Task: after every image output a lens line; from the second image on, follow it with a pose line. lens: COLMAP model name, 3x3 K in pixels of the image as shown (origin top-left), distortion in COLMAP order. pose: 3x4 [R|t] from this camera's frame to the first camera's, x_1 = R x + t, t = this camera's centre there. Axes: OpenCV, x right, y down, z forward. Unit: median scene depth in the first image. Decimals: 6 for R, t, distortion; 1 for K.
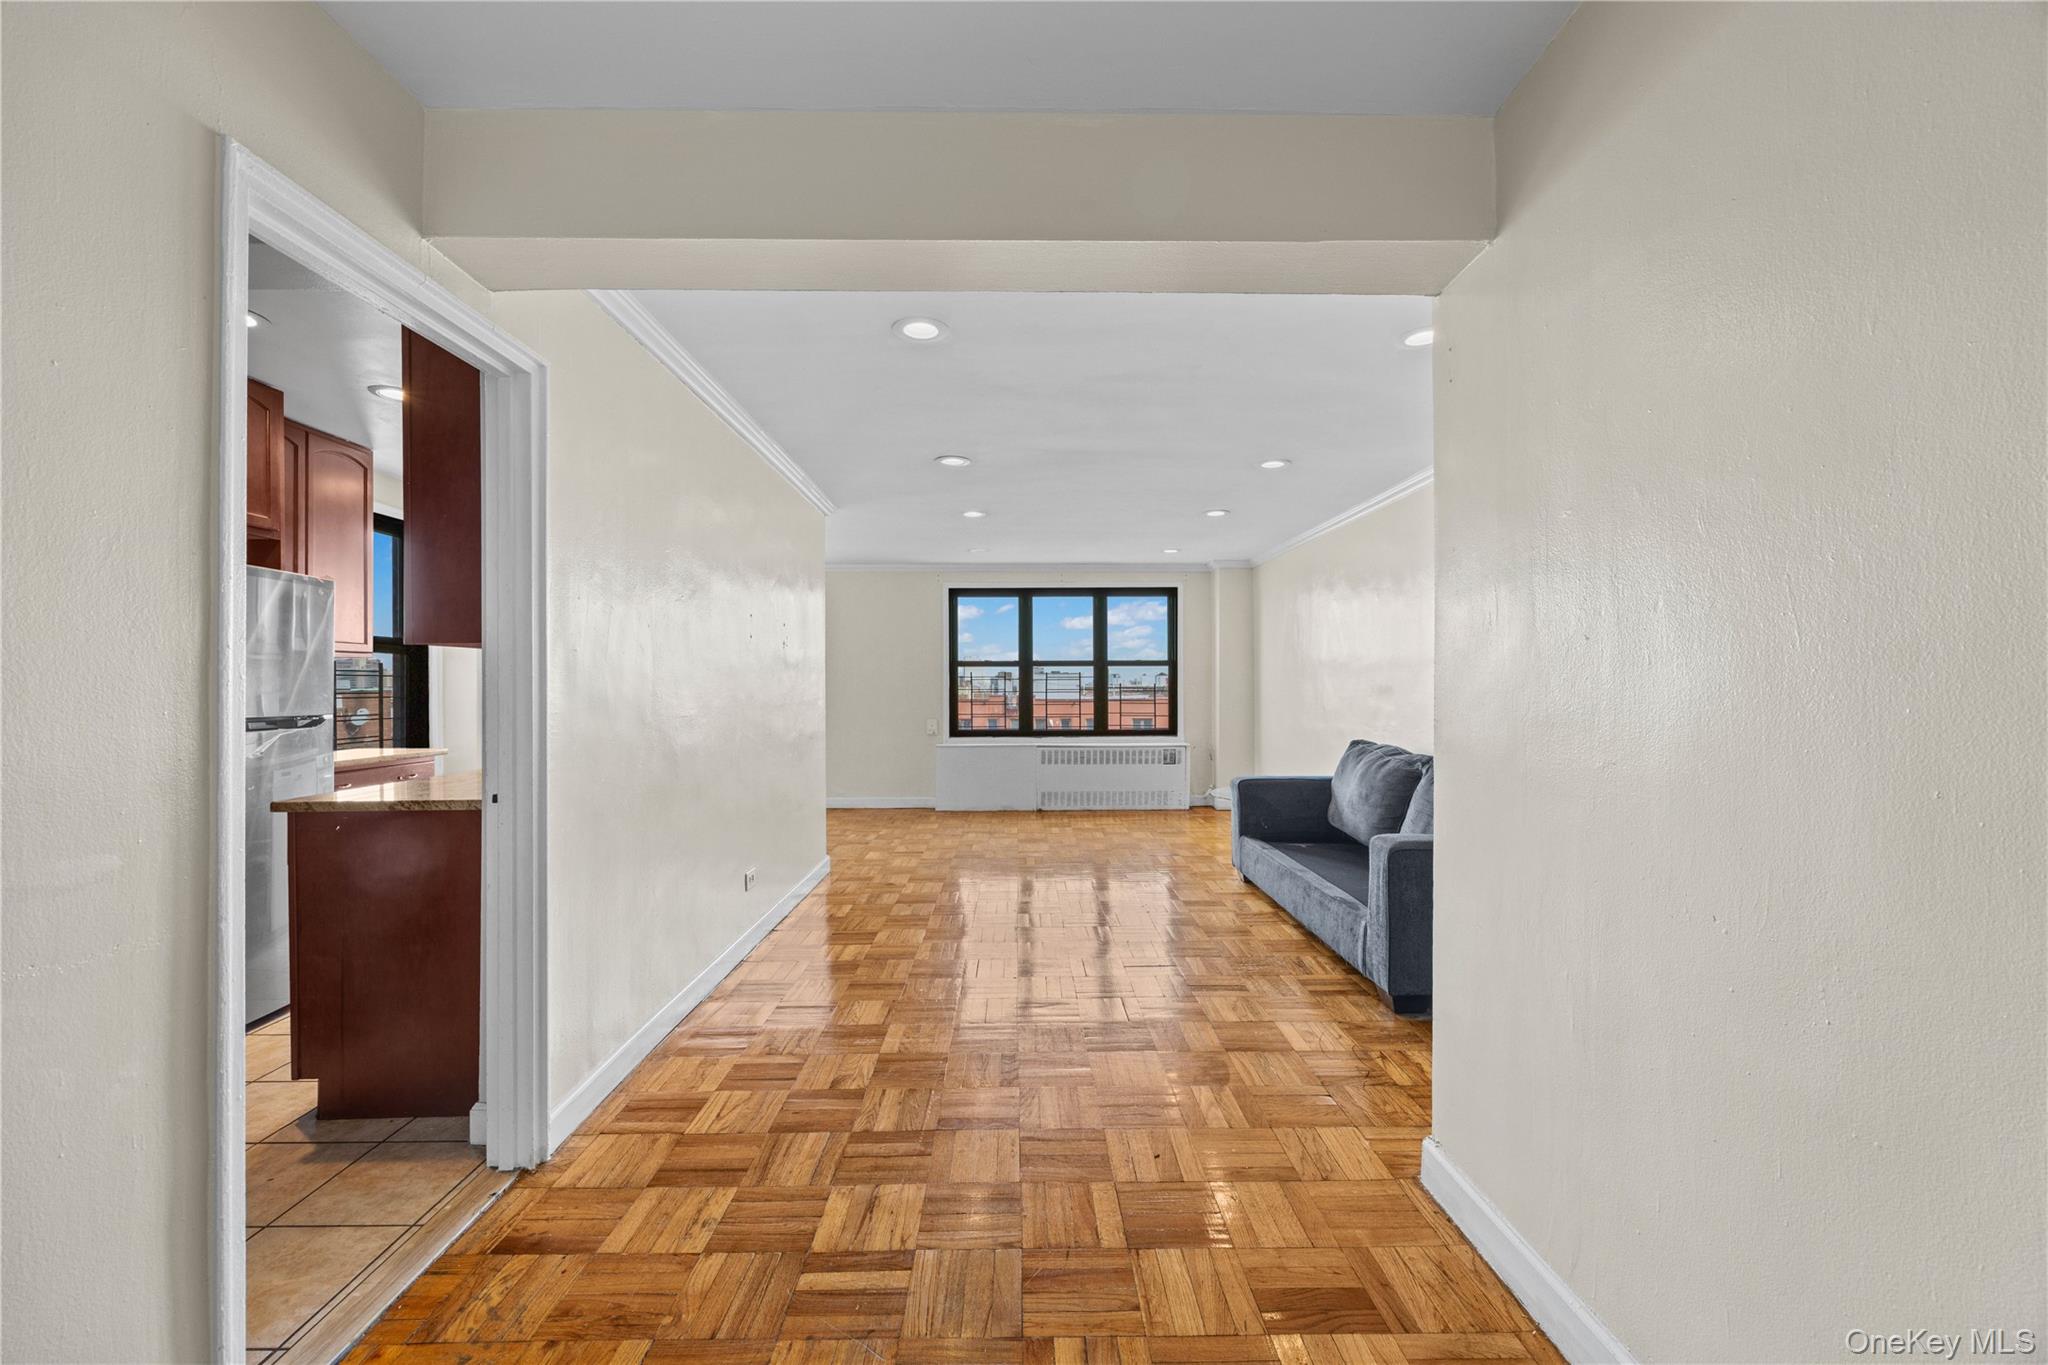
lens RADIAL K [[791.7, 0, 1019.0], [0, 791.7, 680.8], [0, 0, 1]] dist [0.000303, -0.000159]
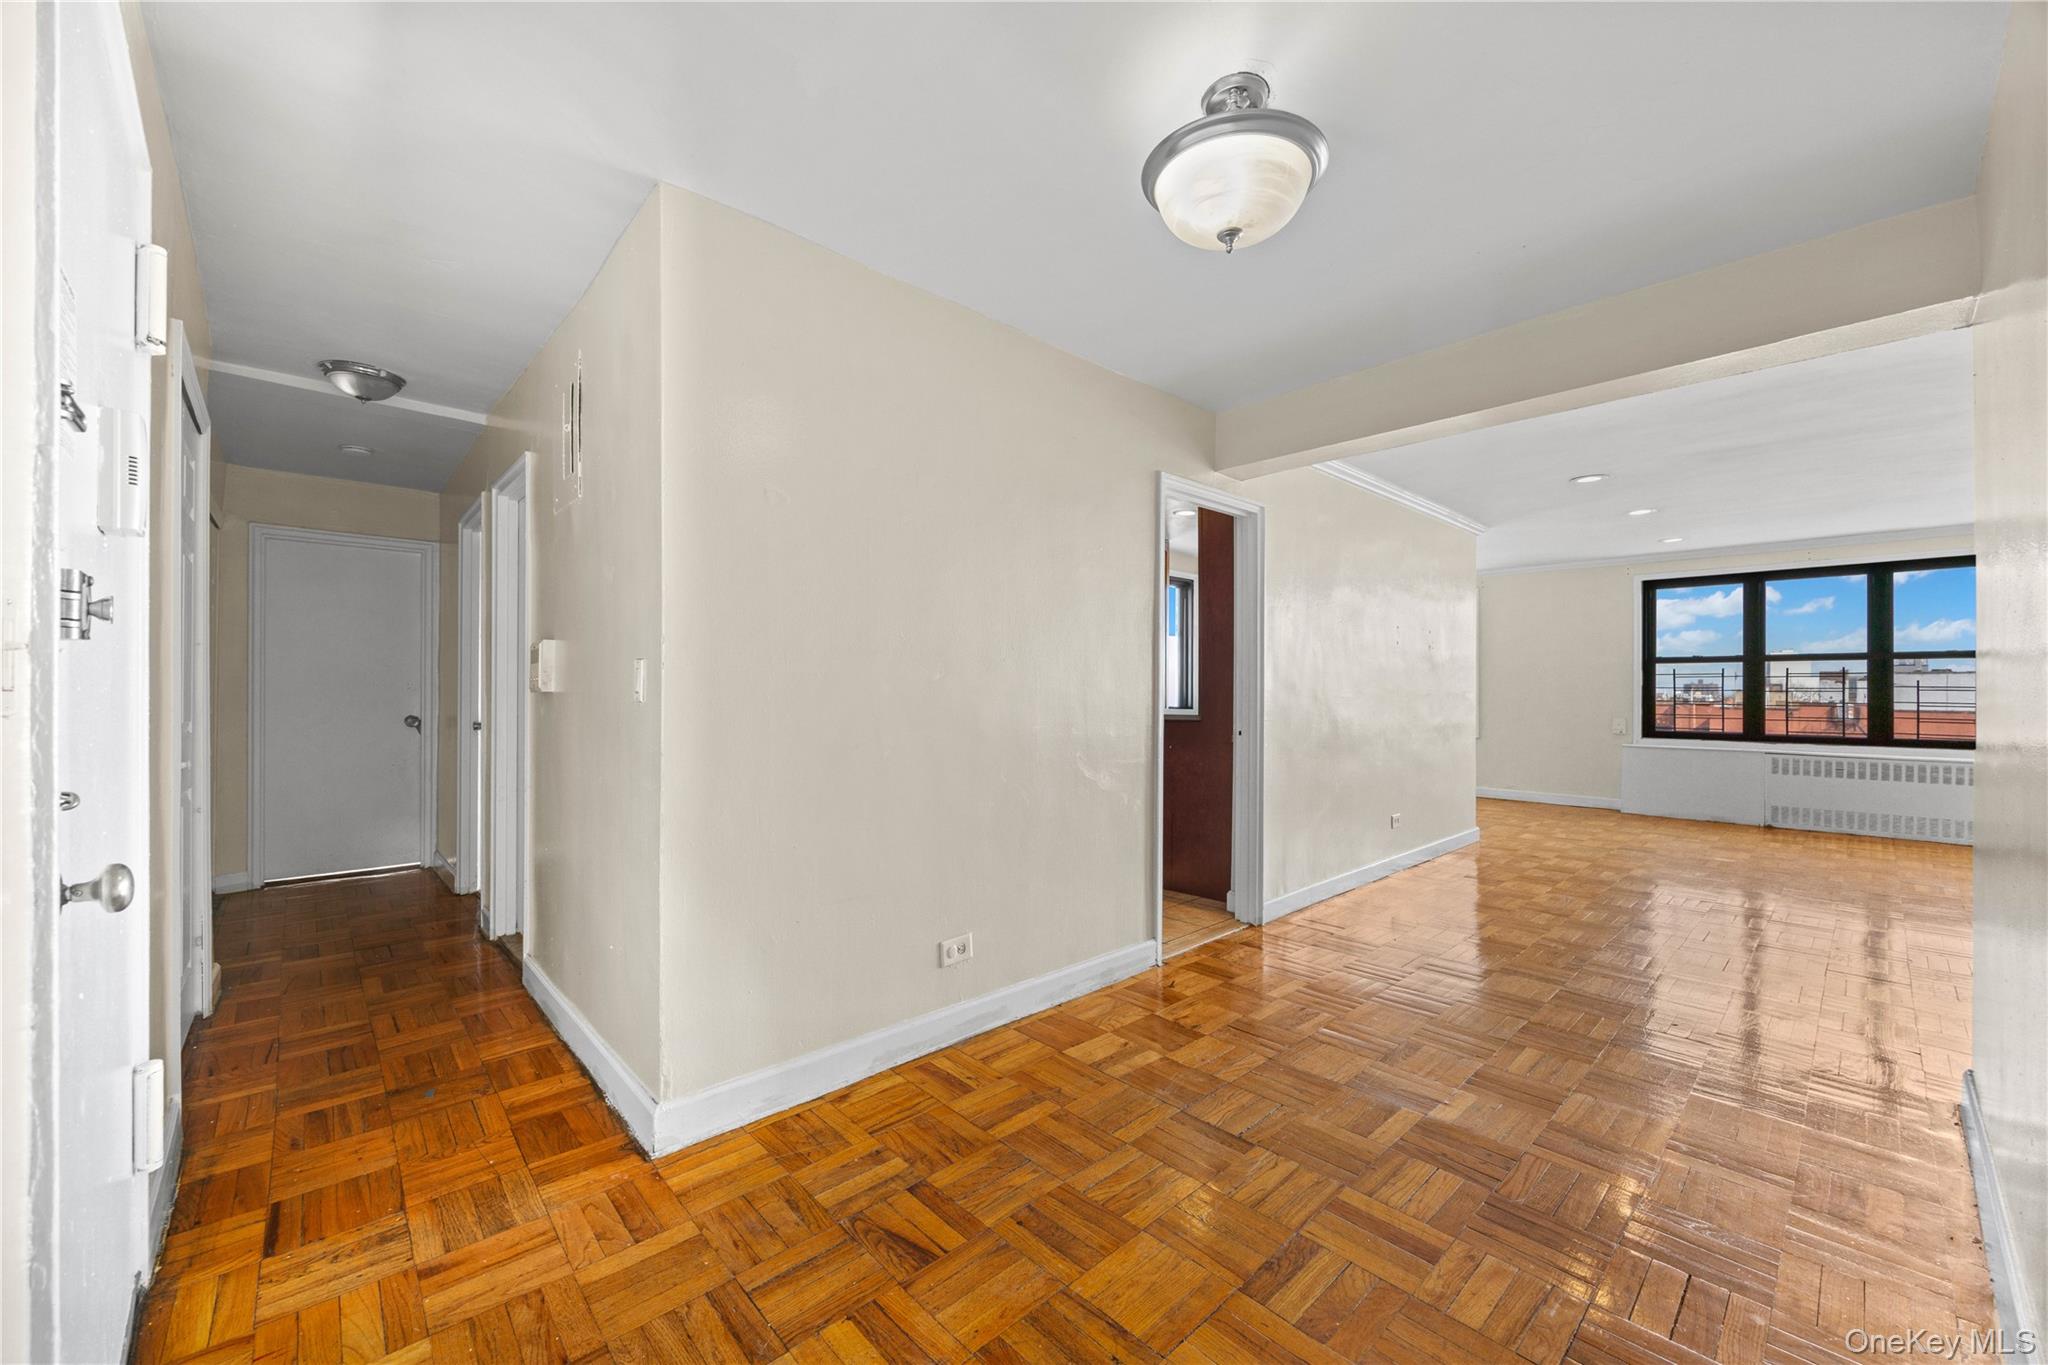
lens RADIAL K [[791.7, 0, 1032.8], [0, 791.7, 691.6], [0, 0, 1]] dist [0.000303, -0.000159]
pose [[0.683656, 0.009204, -0.729746, 0.171536], [-0.001473, 0.999936, 0.011232, 0.010952], [0.729803, -0.006604, 0.683626, -0.293128]]
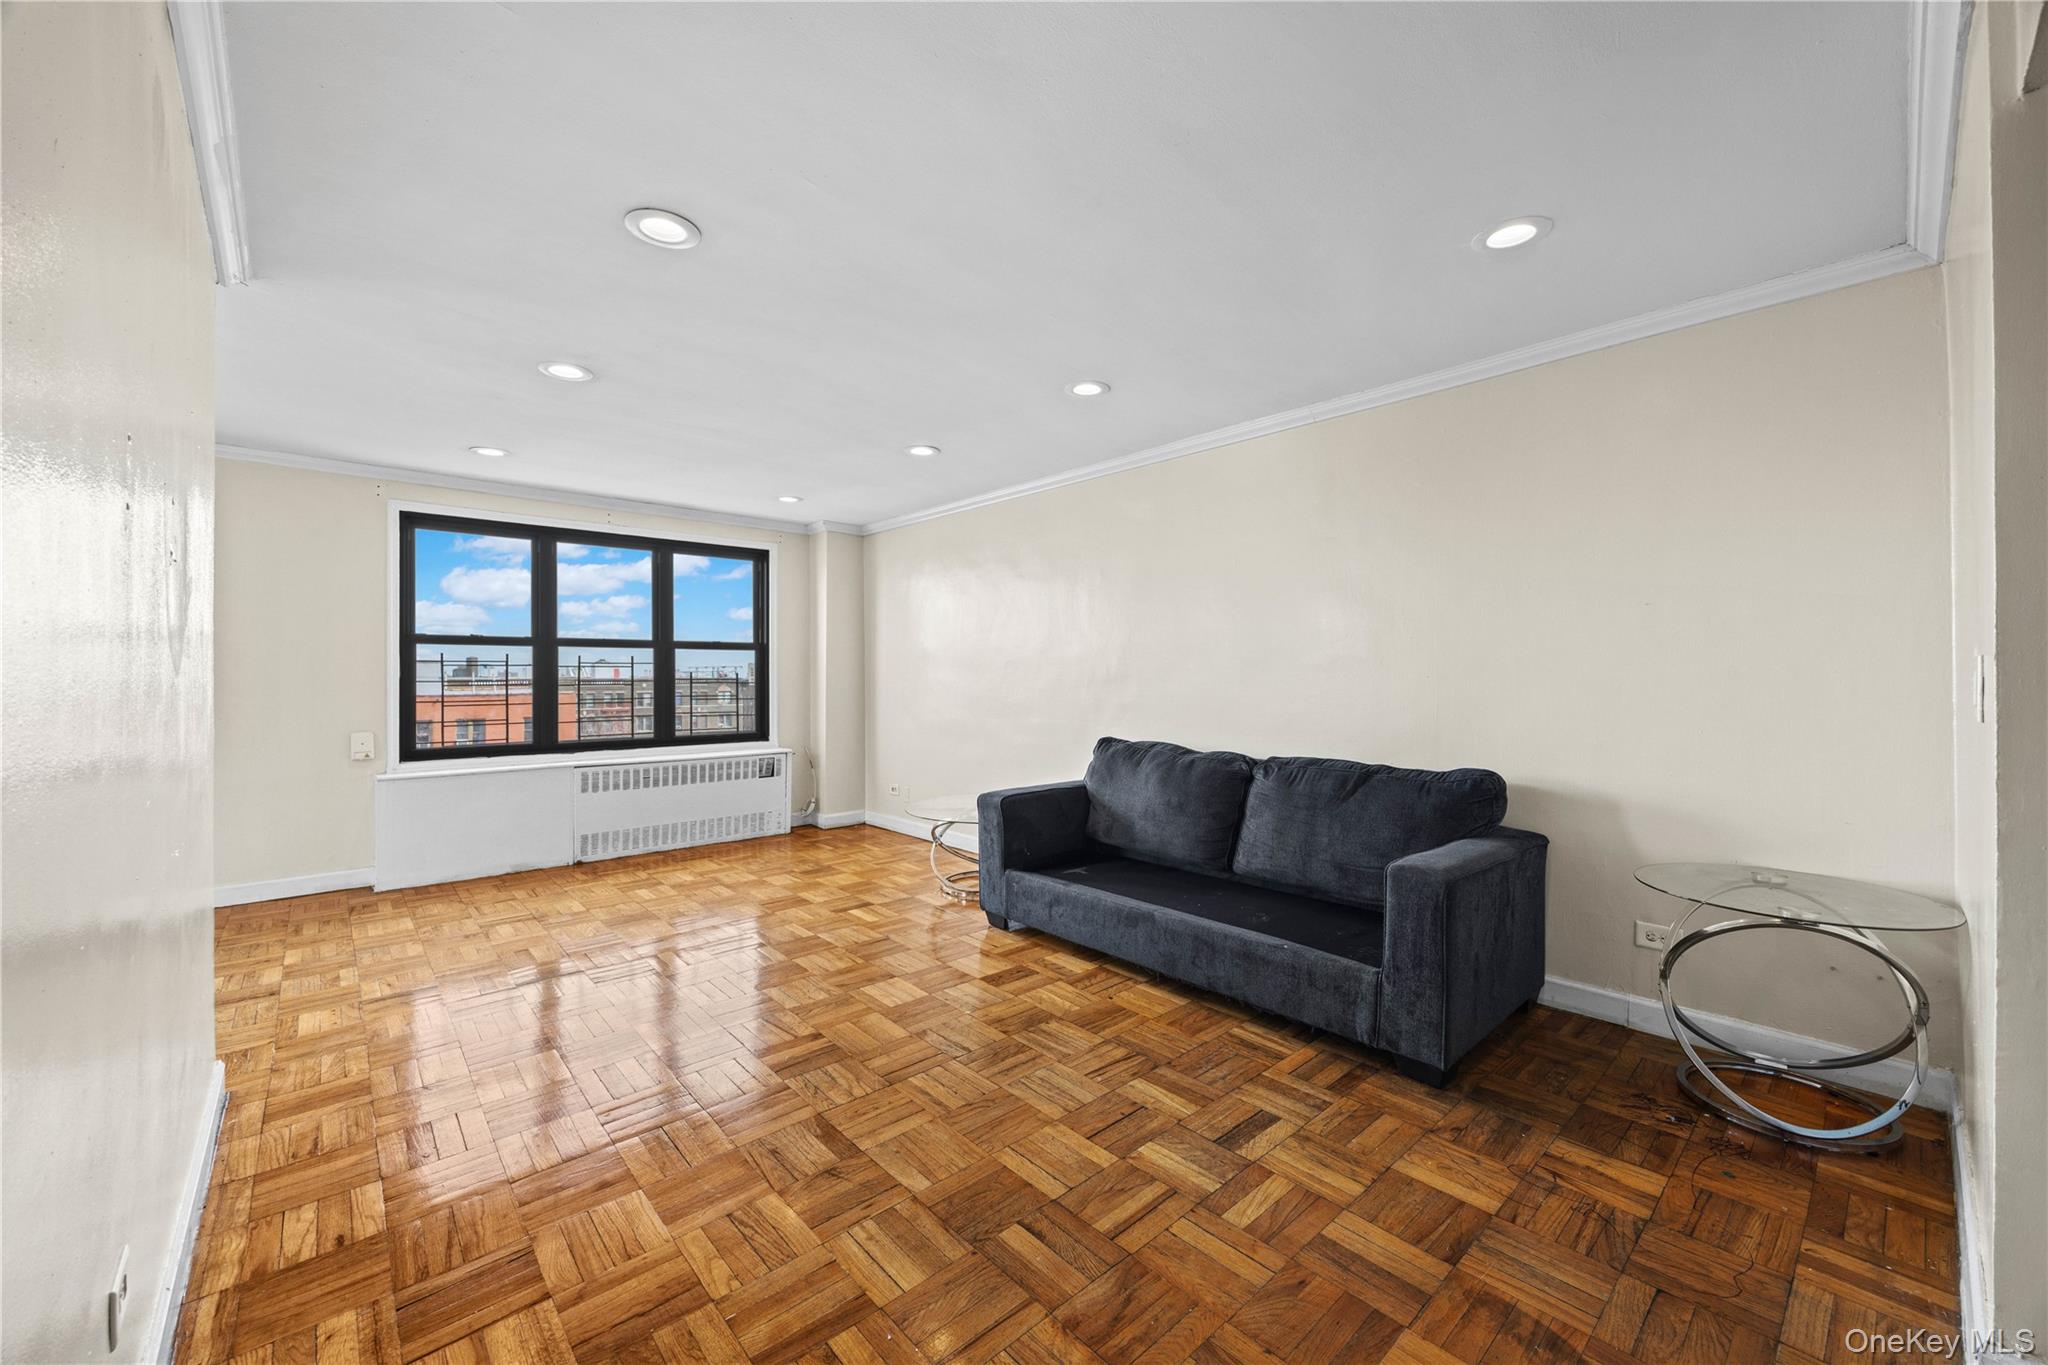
lens RADIAL K [[791.7, 0, 1021.0], [0, 791.7, 671.2], [0, 0, 1]] dist [0.000303, -0.000159]
pose [[0.751349, 0.005911, 0.659879, -0.214775], [-0.004120, 0.999982, -0.004266, 0.006409], [-0.659892, 0.000486, 0.751360, 0.413060]]
